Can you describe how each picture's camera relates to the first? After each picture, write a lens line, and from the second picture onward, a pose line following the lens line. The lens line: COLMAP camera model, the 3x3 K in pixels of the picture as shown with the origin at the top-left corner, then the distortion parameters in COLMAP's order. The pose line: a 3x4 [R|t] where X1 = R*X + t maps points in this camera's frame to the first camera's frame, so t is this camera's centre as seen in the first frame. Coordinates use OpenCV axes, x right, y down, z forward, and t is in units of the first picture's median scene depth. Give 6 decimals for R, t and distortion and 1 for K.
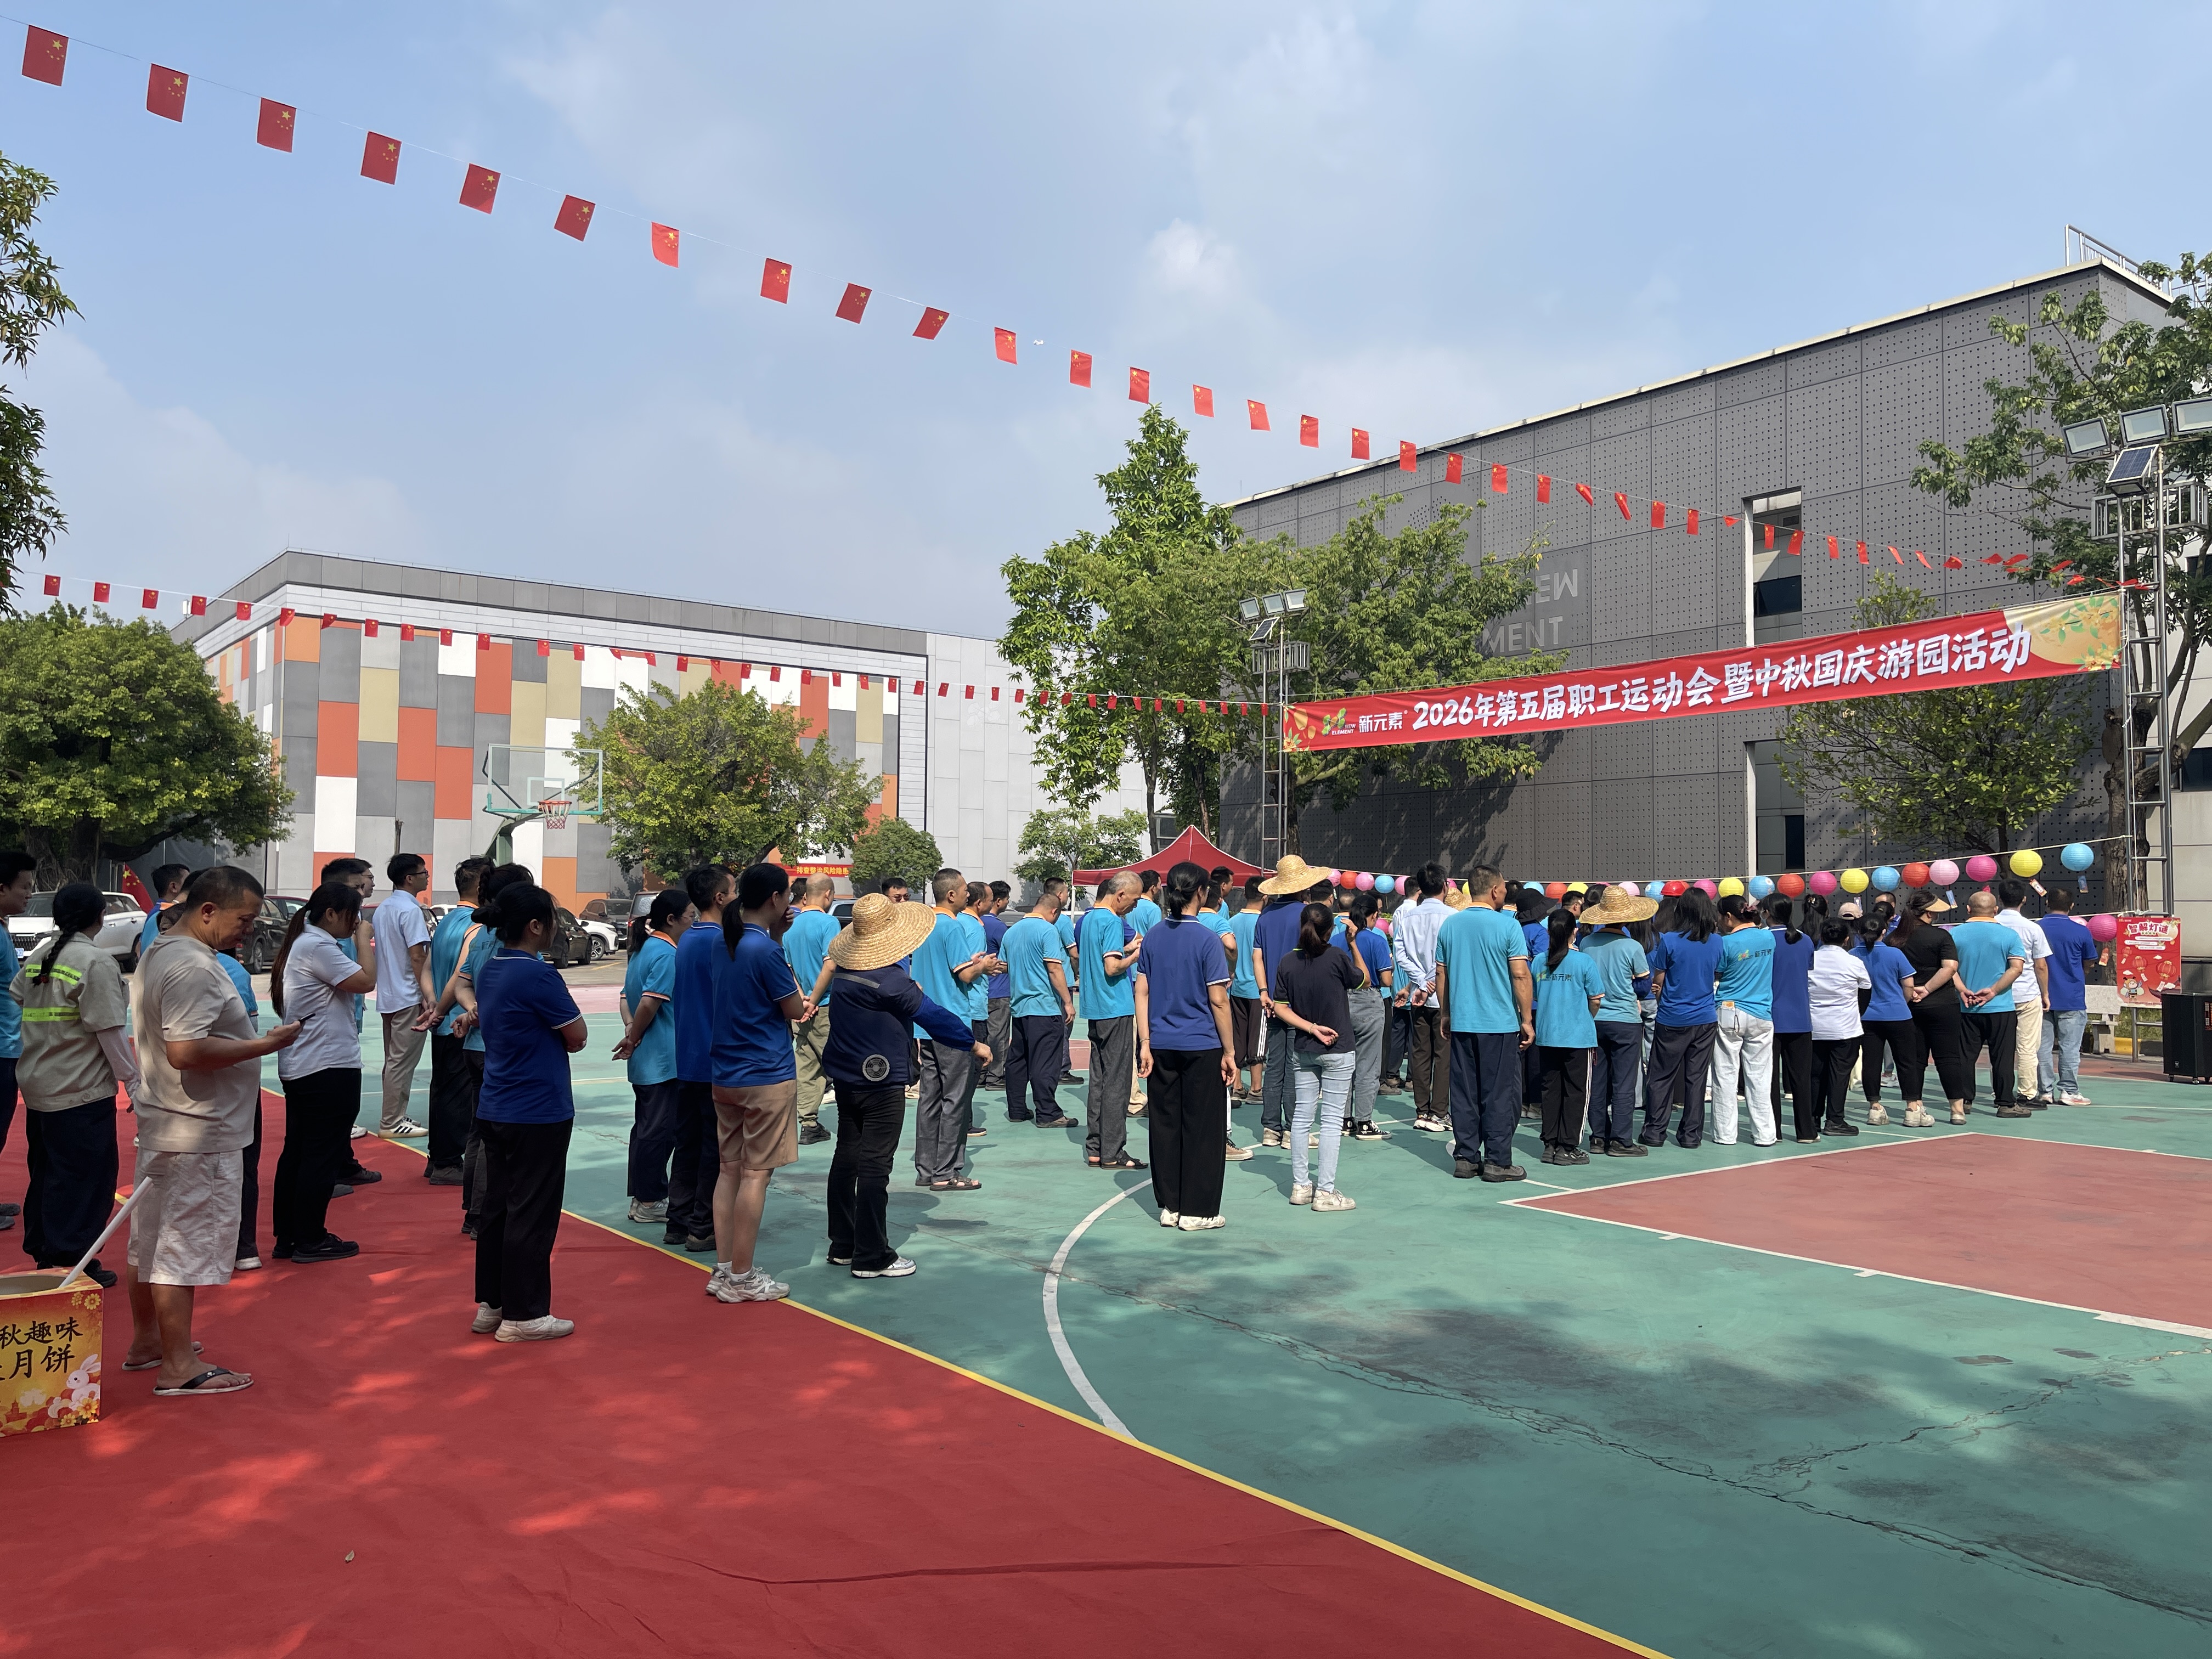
lens RADIAL K [[1671.1, 0, 1106.0], [0, 1671.1, 829.5], [0, 0, 1]] dist [0.053373, -0.062947]
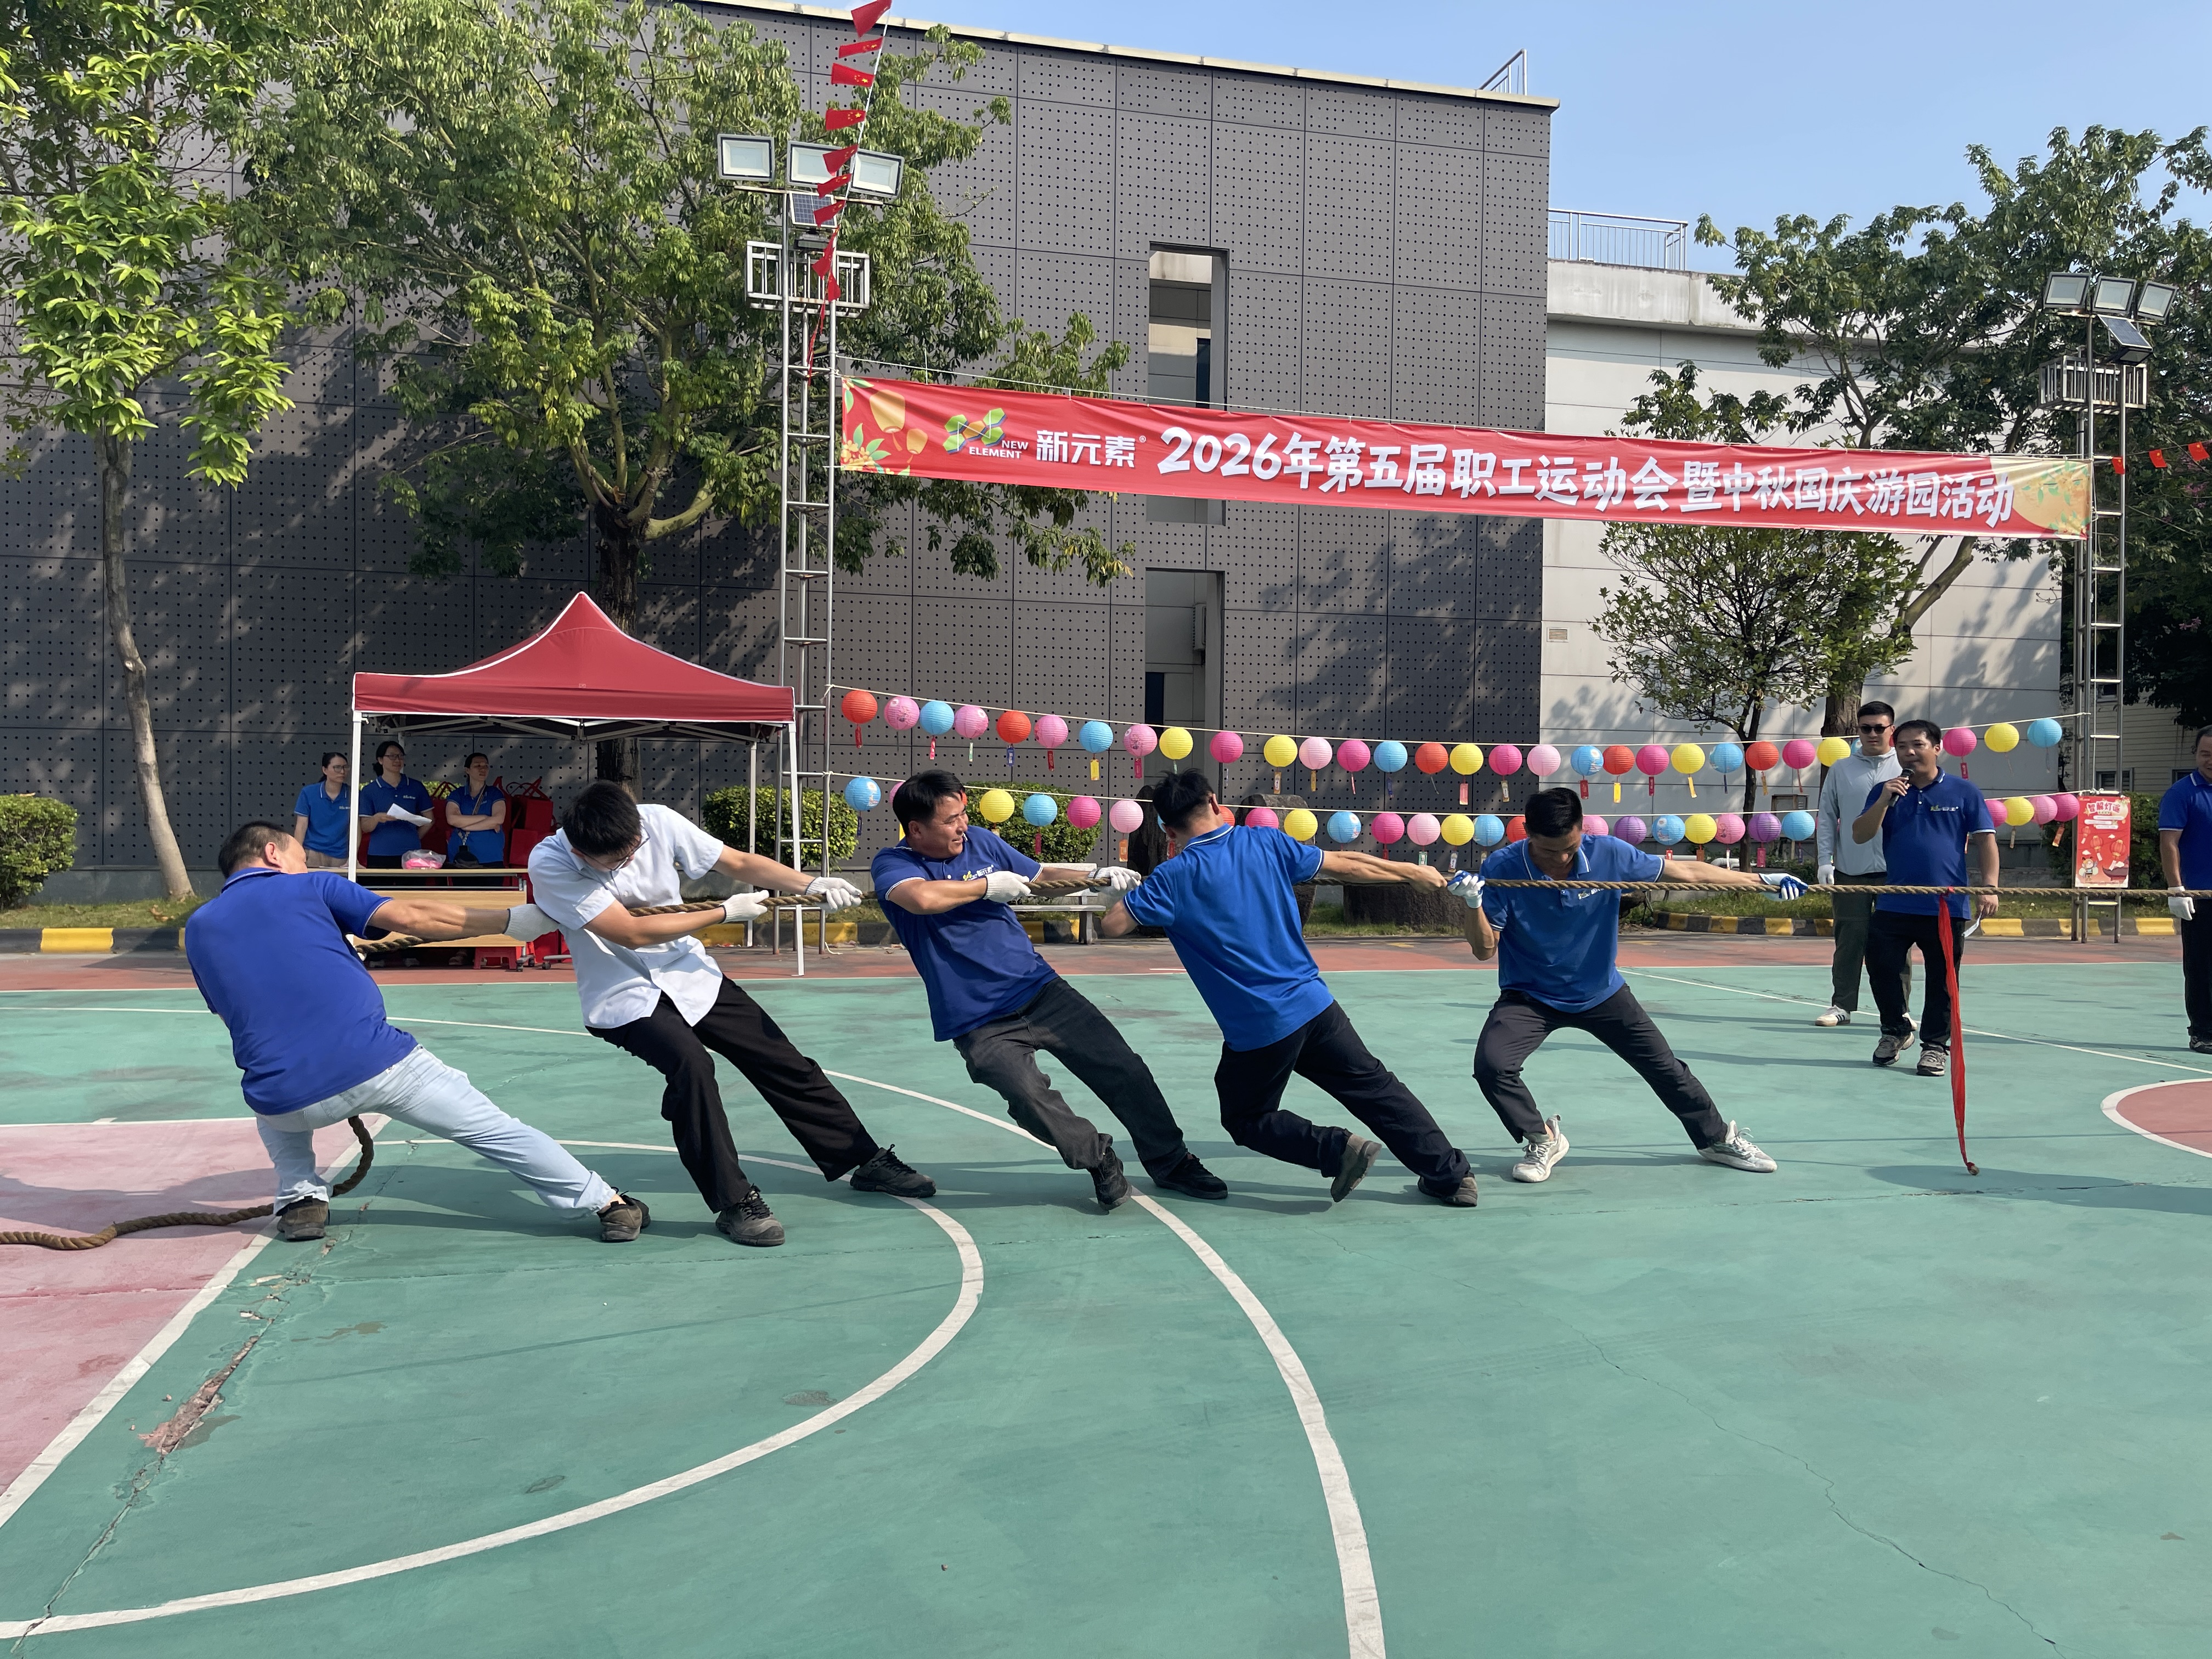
lens RADIAL K [[1672.3, 0, 1114.9], [0, 1672.3, 841.5], [0, 0, 1]] dist [0.044546, -0.054690]
pose [[0.407933, -0.018617, 0.912822, -0.336283], [-0.051288, 0.997746, 0.043270, 0.041801], [-0.911570, -0.064468, 0.406059, 0.720803]]
